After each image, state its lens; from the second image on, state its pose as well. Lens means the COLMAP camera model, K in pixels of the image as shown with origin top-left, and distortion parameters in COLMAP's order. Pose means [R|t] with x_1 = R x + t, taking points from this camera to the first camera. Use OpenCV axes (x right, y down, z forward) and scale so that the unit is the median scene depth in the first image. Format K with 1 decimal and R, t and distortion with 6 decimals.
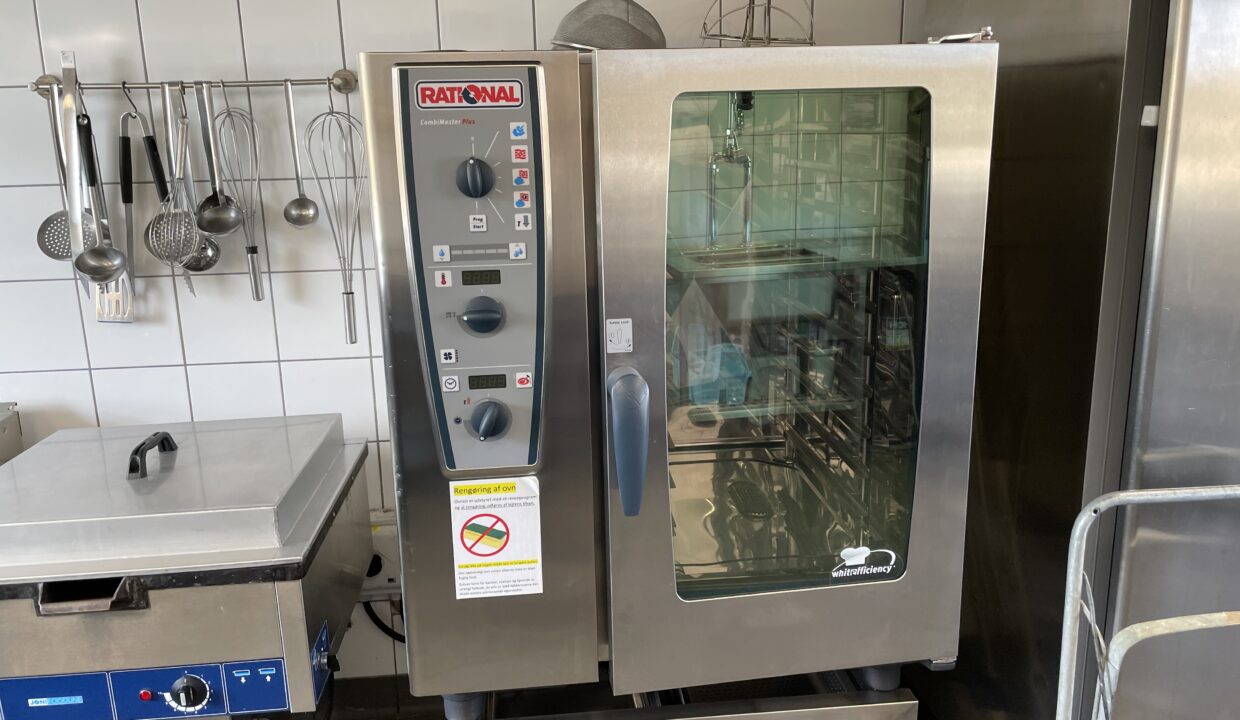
lens RADIAL K [[928.3, 0, 620.0], [0, 928.3, 360.0], [0, 0, 1]] dist [0.052295, -0.071678]
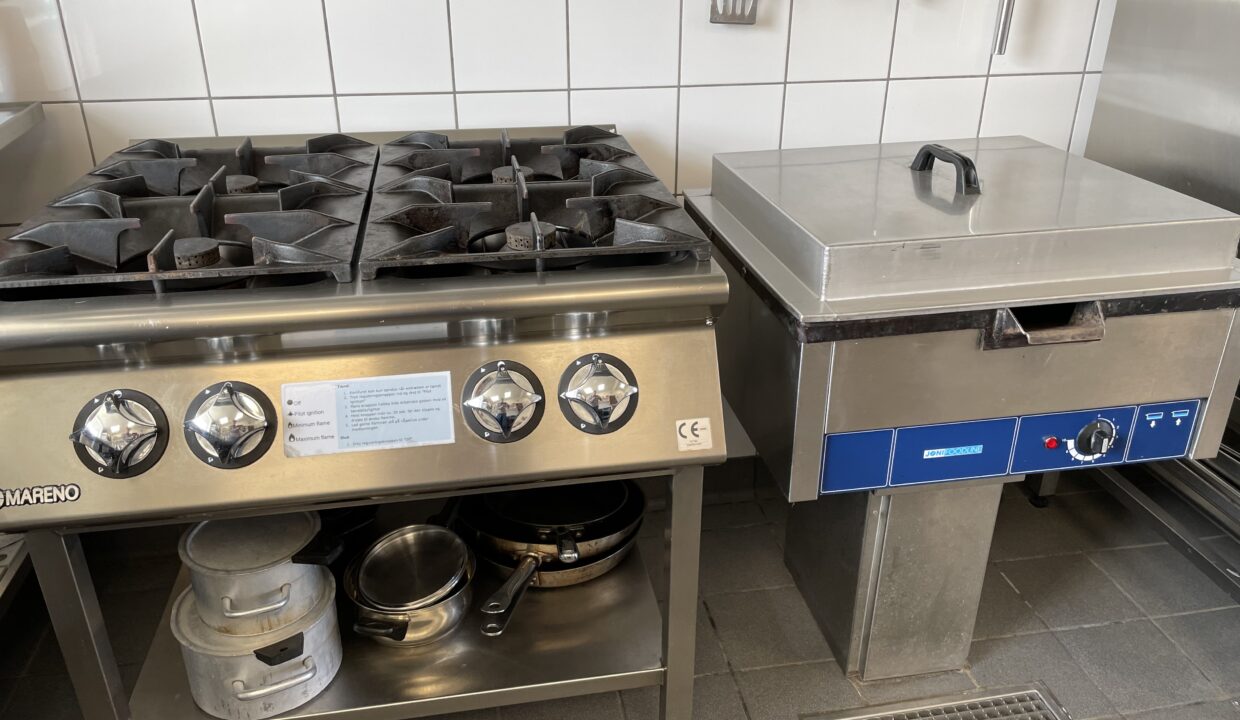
lens RADIAL K [[928.3, 0, 620.0], [0, 928.3, 360.0], [0, 0, 1]] dist [0.052295, -0.071678]
pose [[0.995899, -0.014341, 0.089324, -0.967994], [-0.003729, 0.980008, 0.198921, 0.114811], [-0.090391, -0.198438, 0.975936, 0.216141]]
